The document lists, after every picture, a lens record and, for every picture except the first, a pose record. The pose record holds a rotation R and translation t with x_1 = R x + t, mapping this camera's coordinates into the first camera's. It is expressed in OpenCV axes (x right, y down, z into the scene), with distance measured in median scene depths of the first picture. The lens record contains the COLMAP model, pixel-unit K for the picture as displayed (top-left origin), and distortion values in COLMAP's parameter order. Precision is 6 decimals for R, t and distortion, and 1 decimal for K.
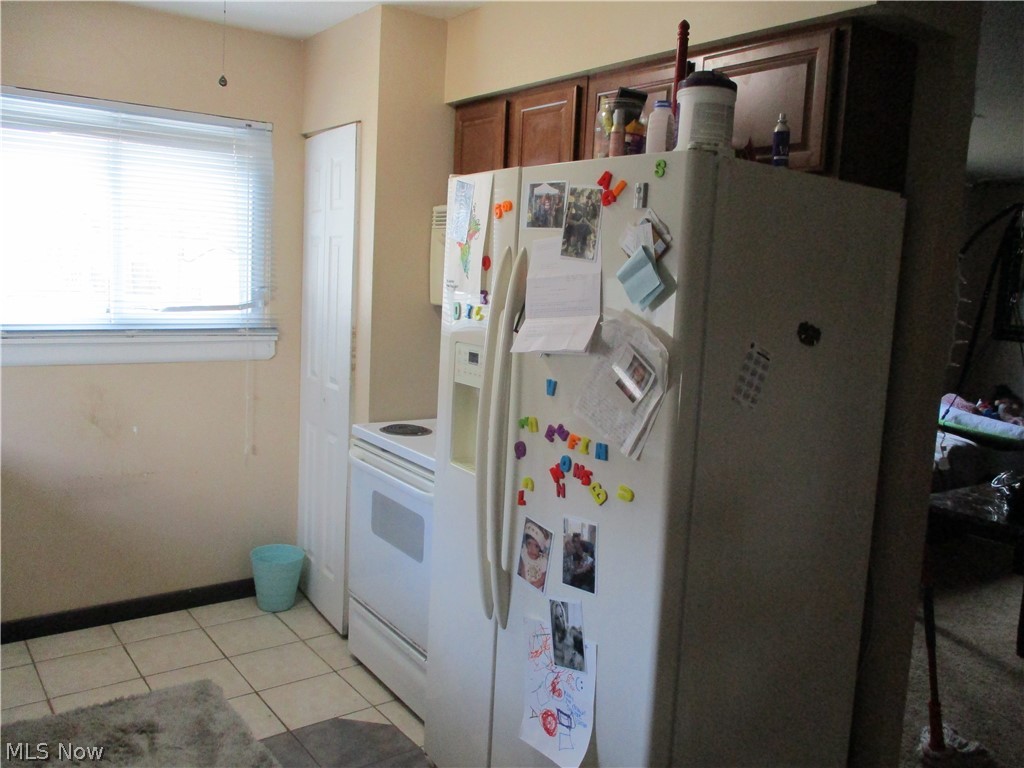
lens RADIAL K [[854.8, 0, 511.9], [0, 854.8, 381.3], [0, 0, 1]] dist [-0.031824, 0.002028]
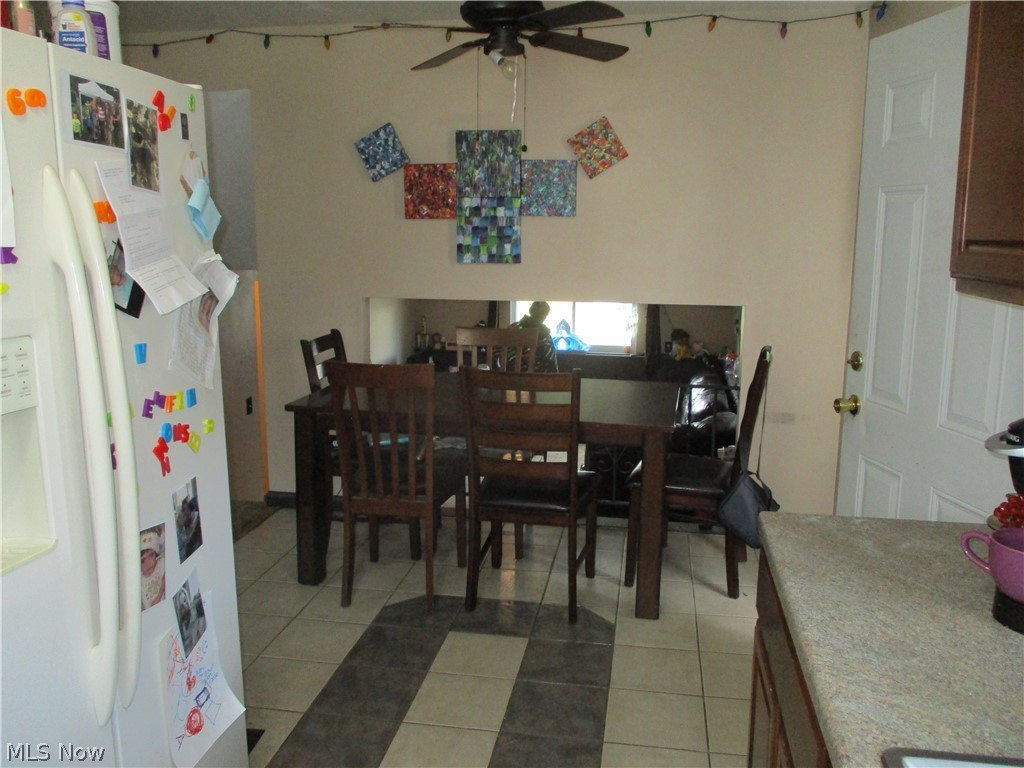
lens RADIAL K [[854.8, 0, 511.8], [0, 854.8, 386.9], [0, 0, 1]] dist [-0.031824, 0.002028]
pose [[-0.688711, -0.185277, 0.700963, -0.767914], [0.048969, 0.952703, 0.299930, -0.187136], [-0.723380, 0.240891, -0.647065, 1.296296]]
